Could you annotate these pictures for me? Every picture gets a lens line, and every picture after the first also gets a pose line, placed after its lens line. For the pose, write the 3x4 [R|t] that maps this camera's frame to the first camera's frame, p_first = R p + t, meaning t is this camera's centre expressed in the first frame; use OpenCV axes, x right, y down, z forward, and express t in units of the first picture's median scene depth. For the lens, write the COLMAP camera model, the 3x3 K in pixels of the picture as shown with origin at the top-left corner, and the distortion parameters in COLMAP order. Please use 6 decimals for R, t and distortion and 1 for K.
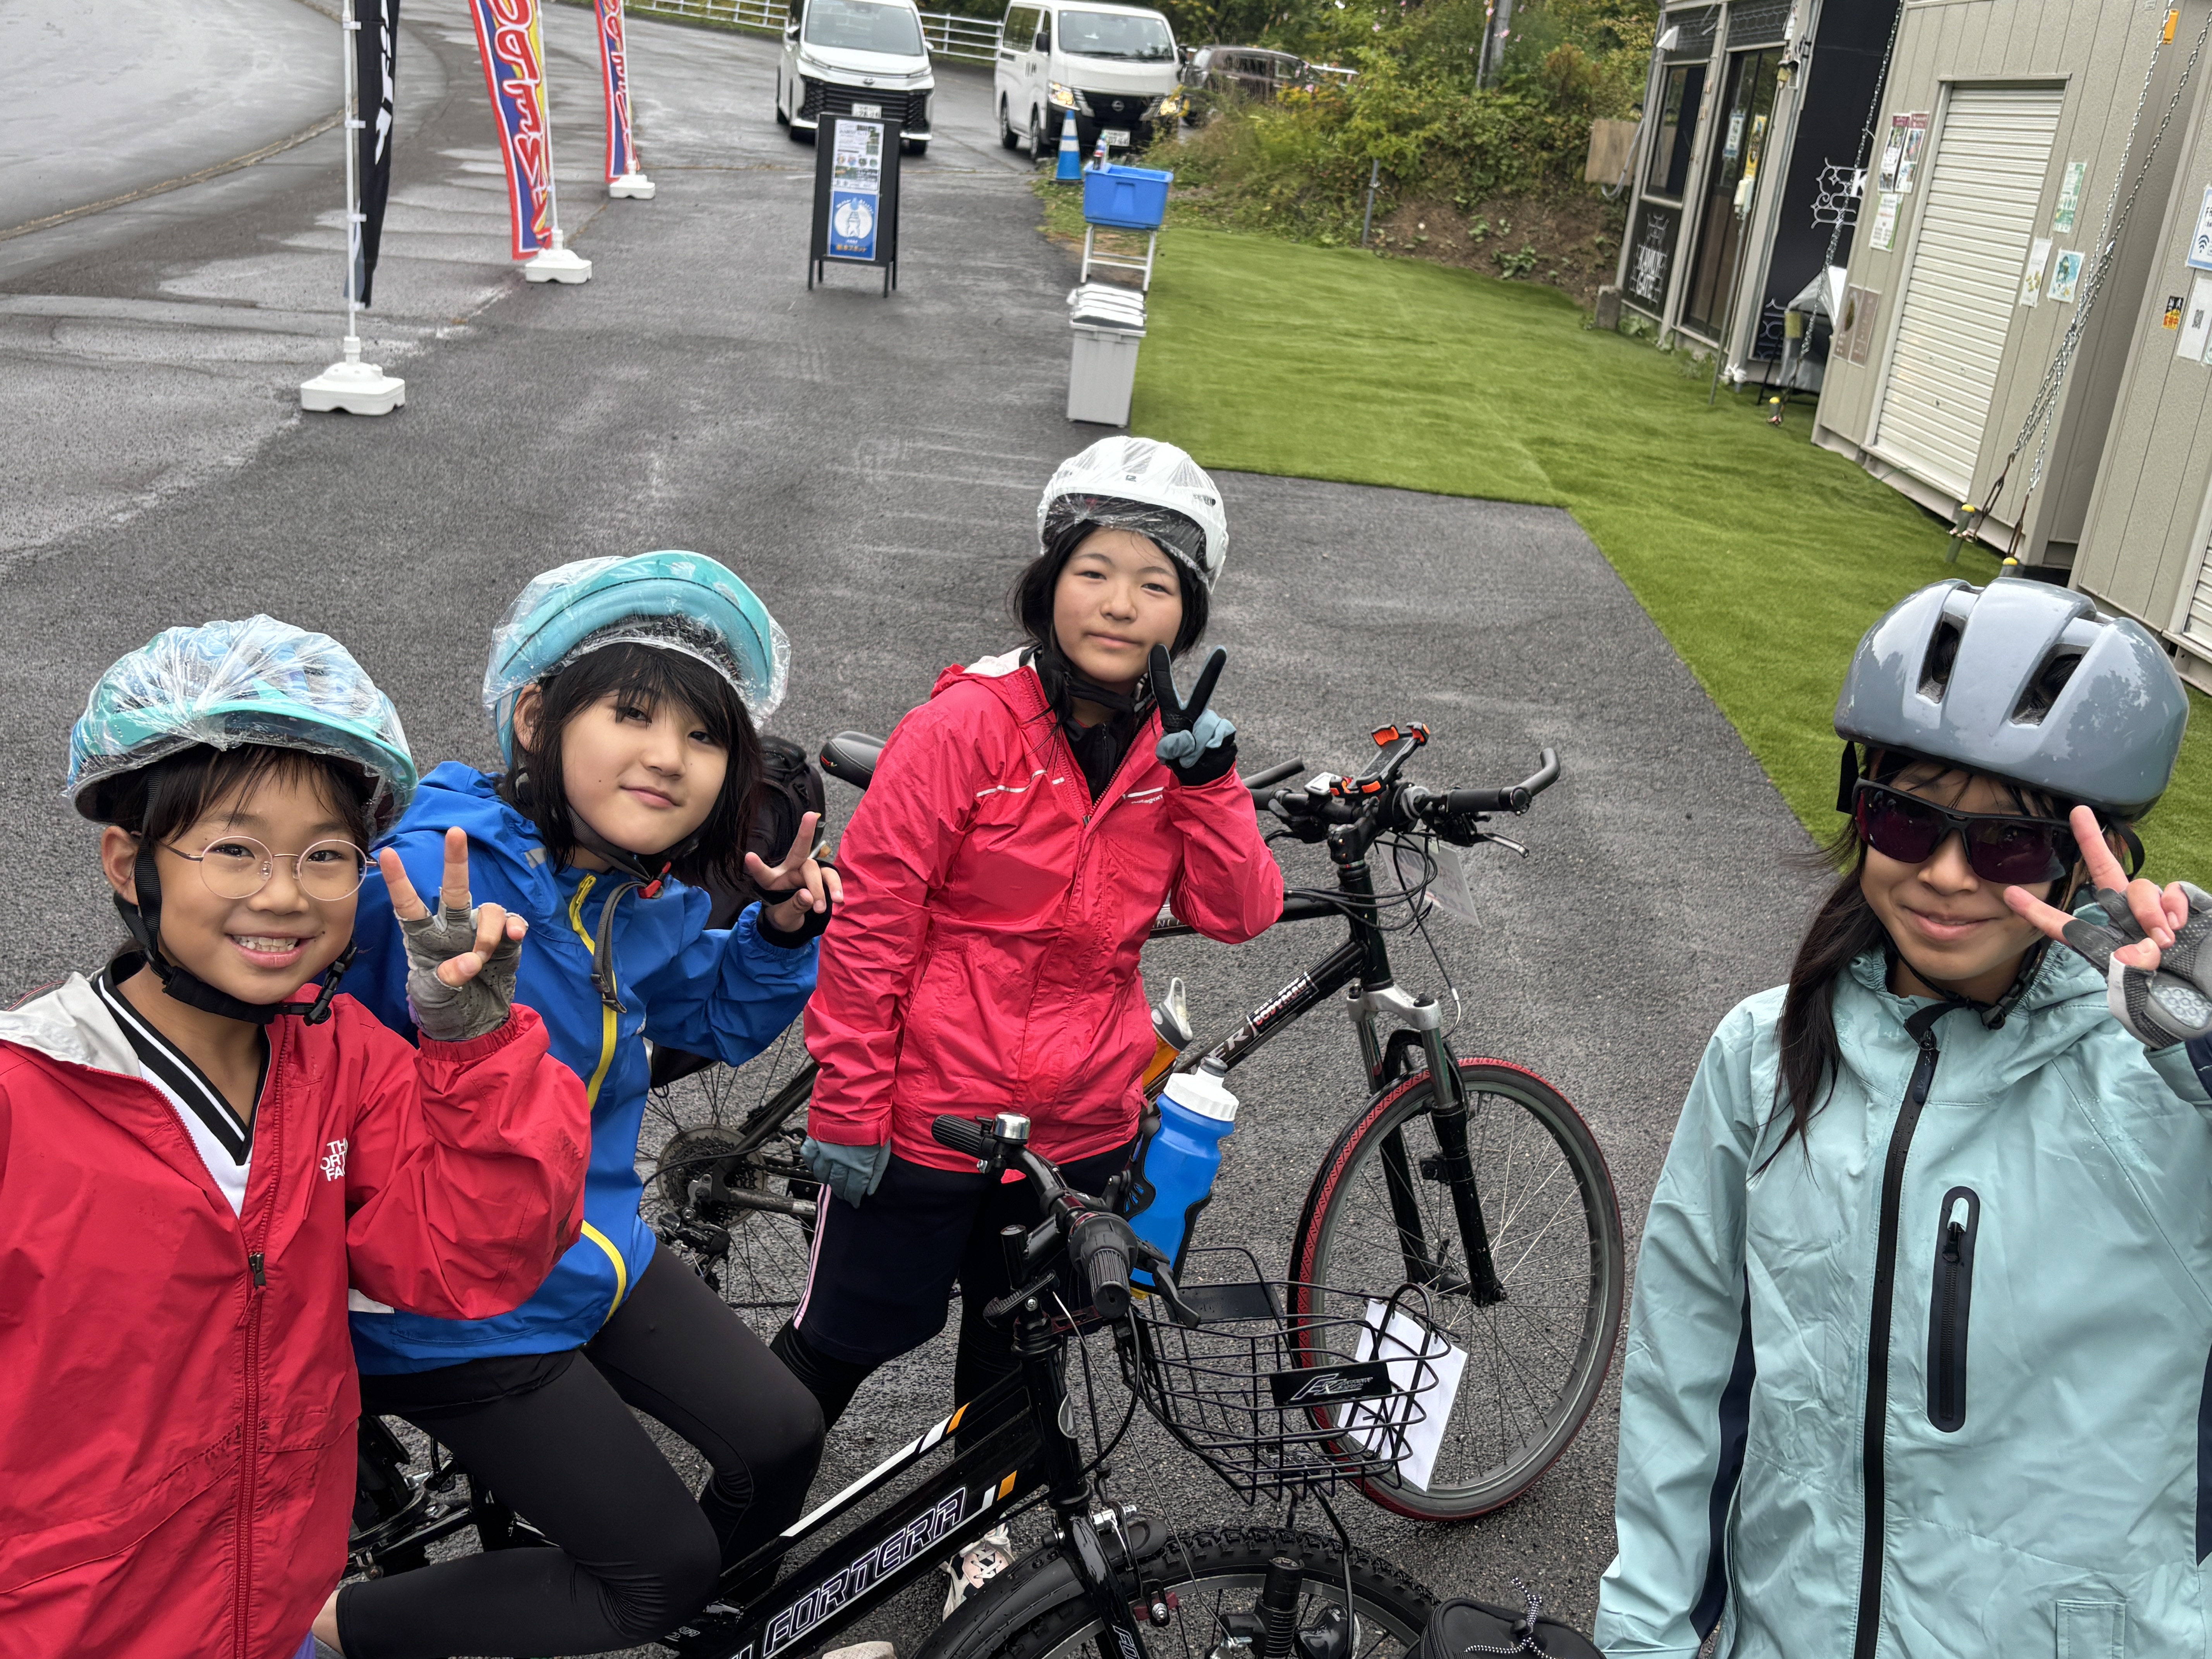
lens RADIAL K [[2174.5, 0, 1161.9], [0, 2174.5, 795.8], [0, 0, 1]] dist [0.021605, 0.000000]
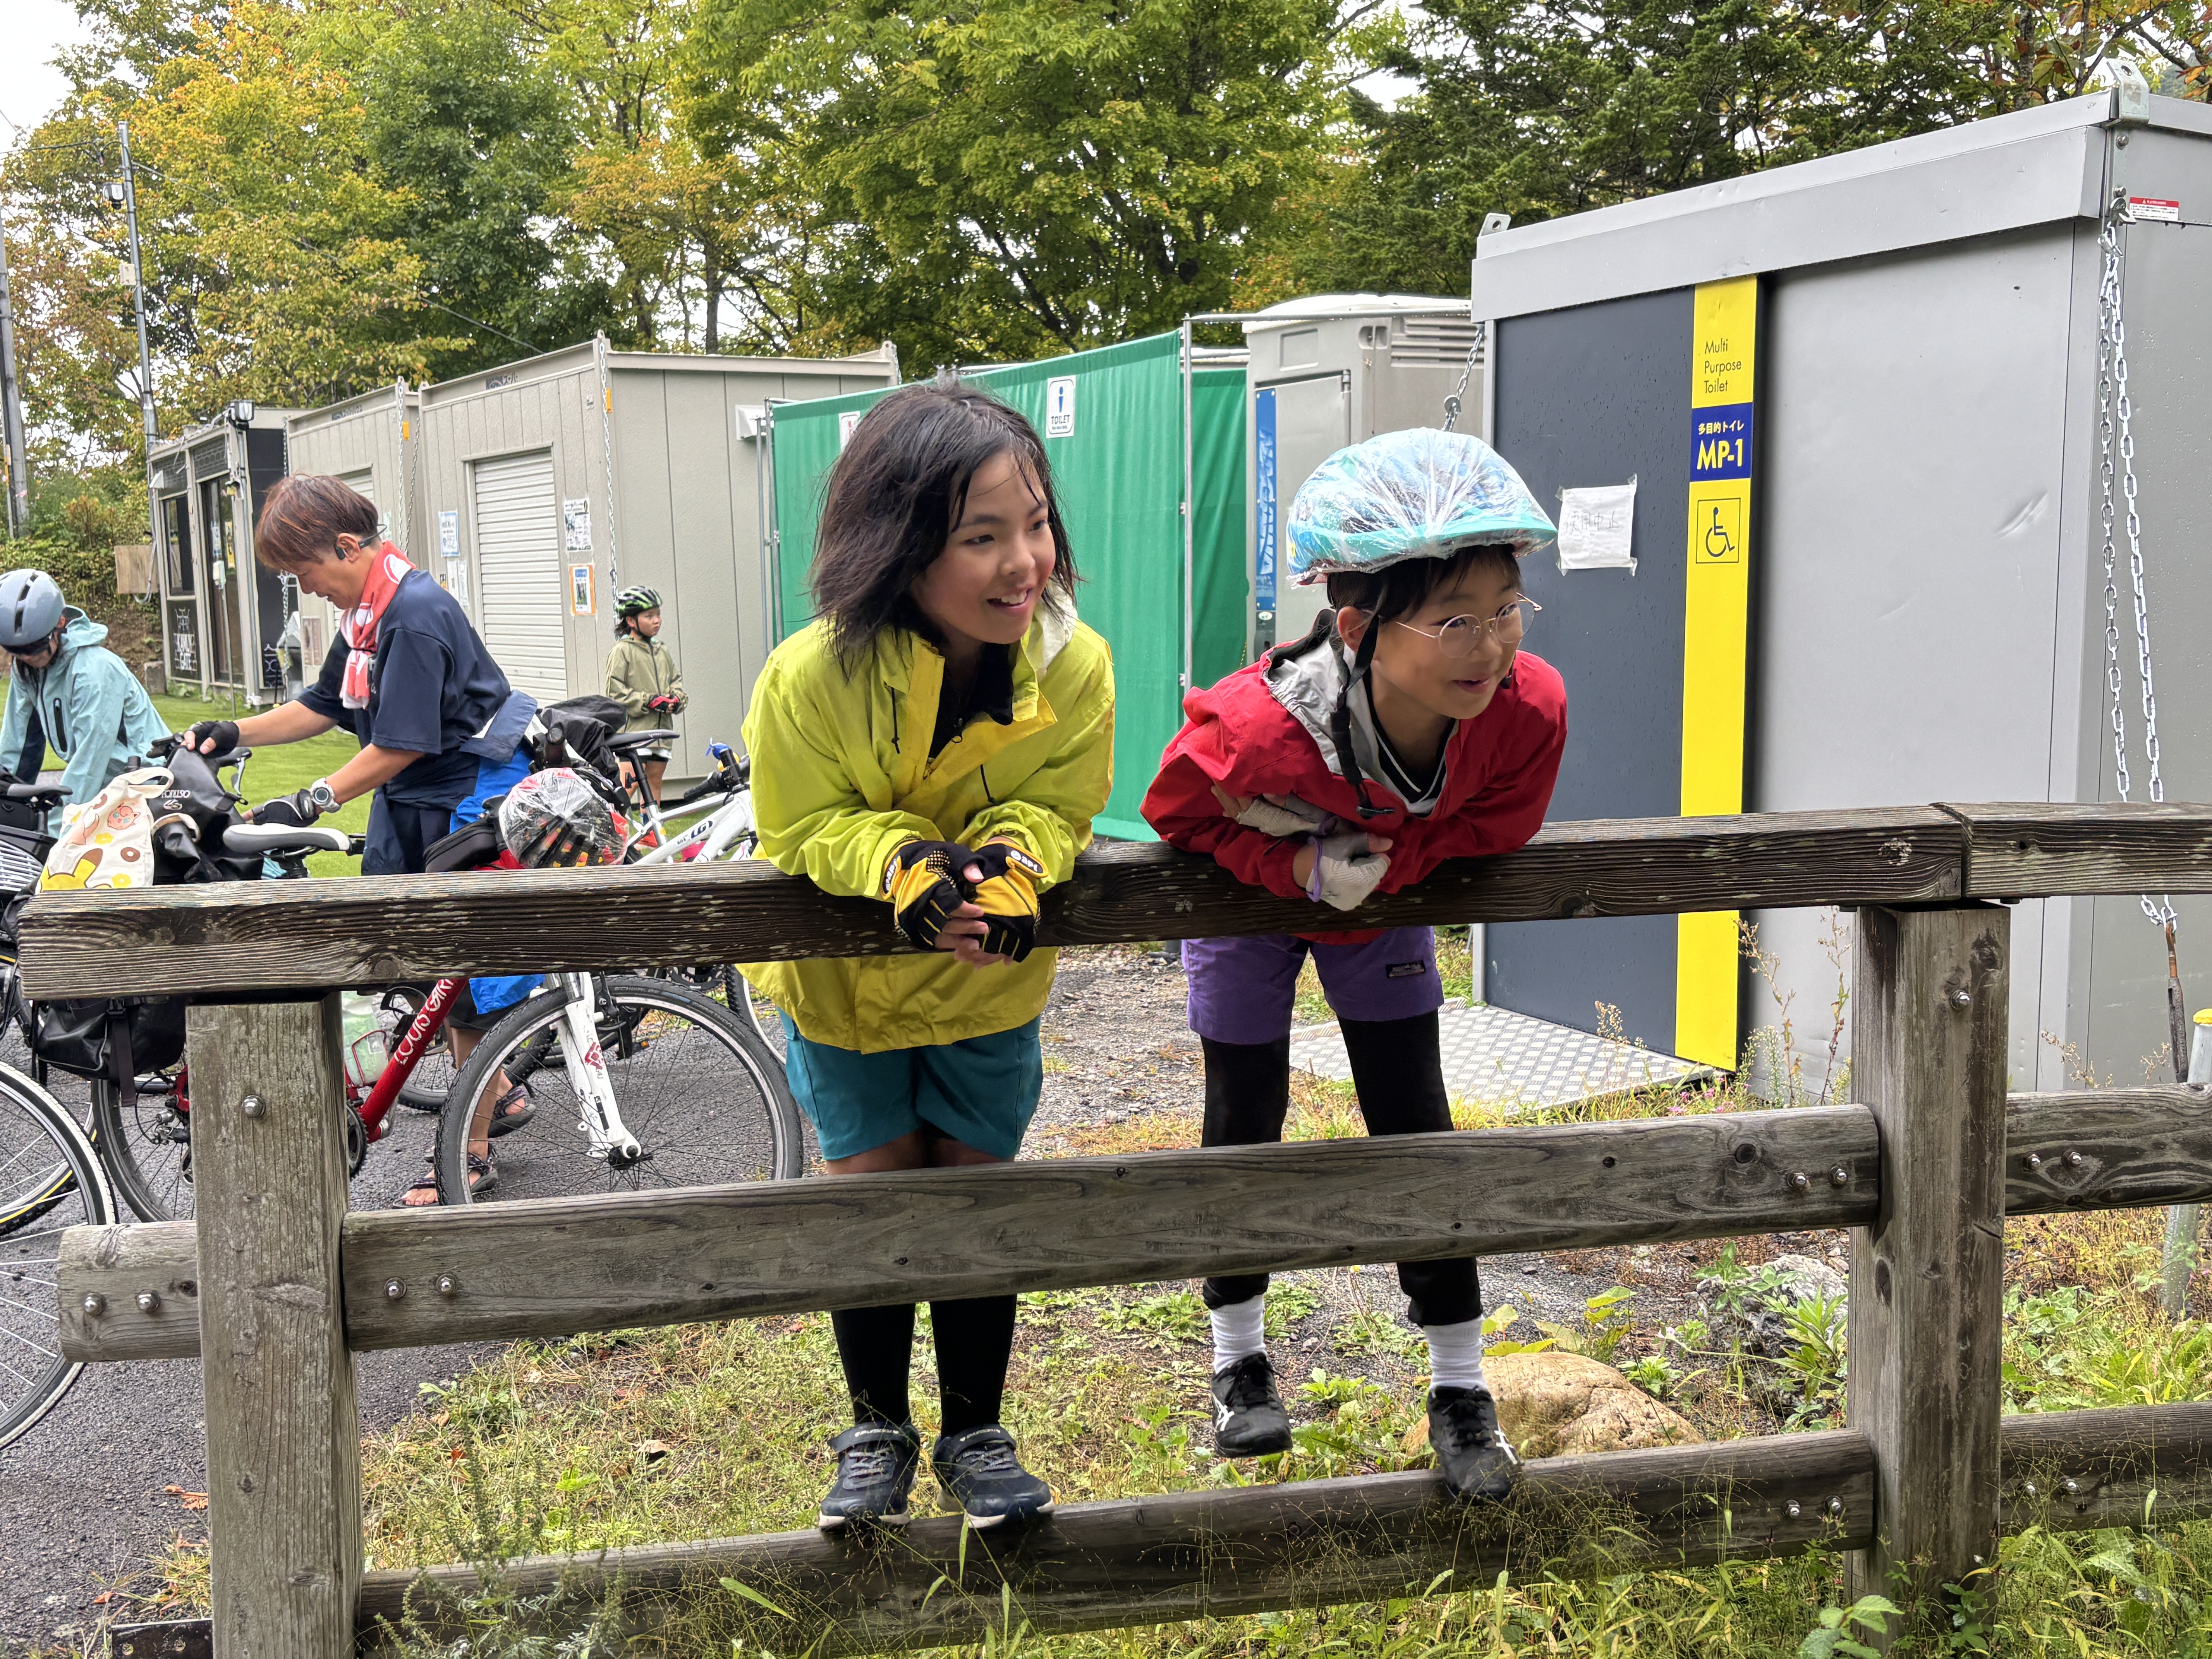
lens RADIAL K [[2174.5, 0, 1127.0], [0, 2174.5, 823.2], [0, 0, 1]] dist [0.021605, 0.000000]
pose [[0.825857, -0.195728, 0.528821, -0.018958], [0.287636, 0.952863, -0.096524, 0.133922], [-0.485001, 0.231823, 0.843227, -0.318403]]
